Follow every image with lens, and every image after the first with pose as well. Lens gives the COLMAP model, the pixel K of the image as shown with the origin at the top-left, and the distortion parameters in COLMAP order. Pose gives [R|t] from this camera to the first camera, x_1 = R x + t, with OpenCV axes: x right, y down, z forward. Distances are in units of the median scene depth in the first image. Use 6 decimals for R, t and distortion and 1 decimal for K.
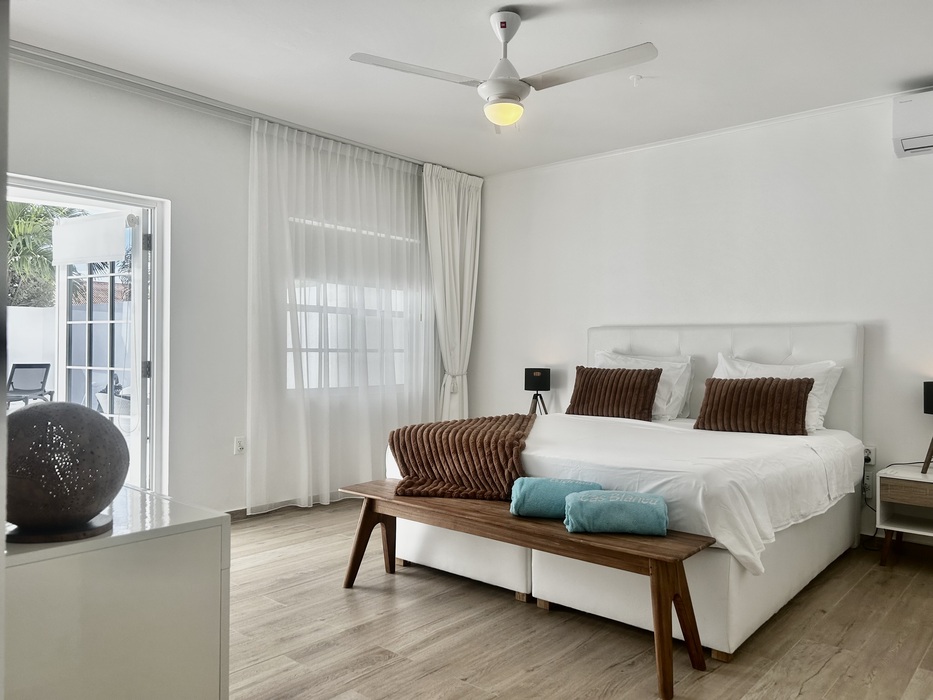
lens RADIAL K [[713.9, 0, 466.5], [0, 713.9, 350.0], [0, 0, 1]] dist [0.075543, -0.068232]
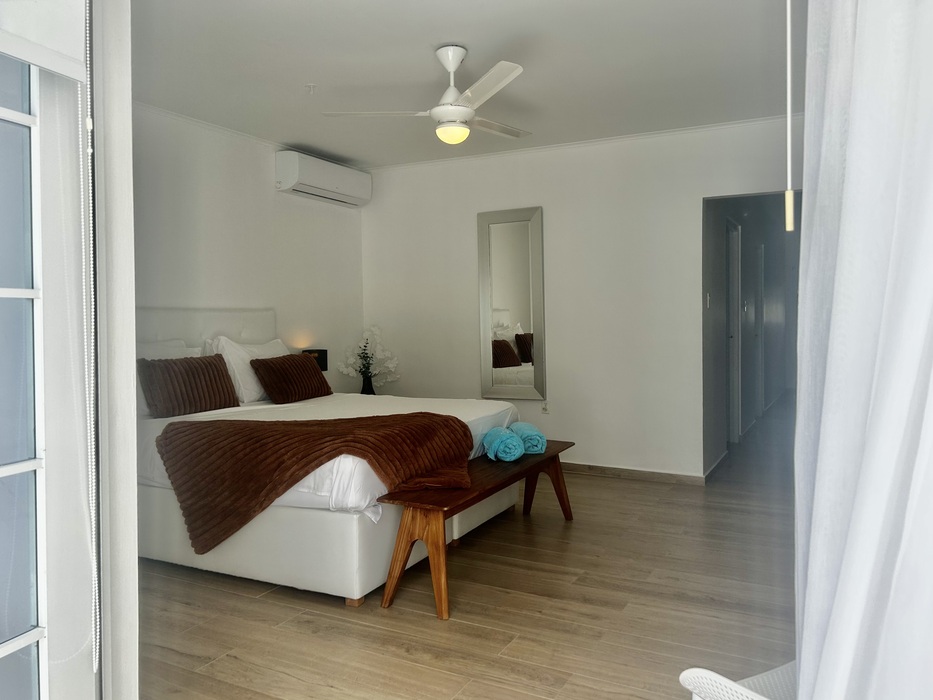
lens RADIAL K [[713.9, 0, 466.5], [0, 713.9, 350.0], [0, 0, 1]] dist [0.075543, -0.068232]
pose [[-0.253378, -0.034105, 0.966766, -1.004994], [0.013659, 0.999153, 0.038828, -0.021237], [-0.967271, 0.023044, -0.252697, 1.204845]]
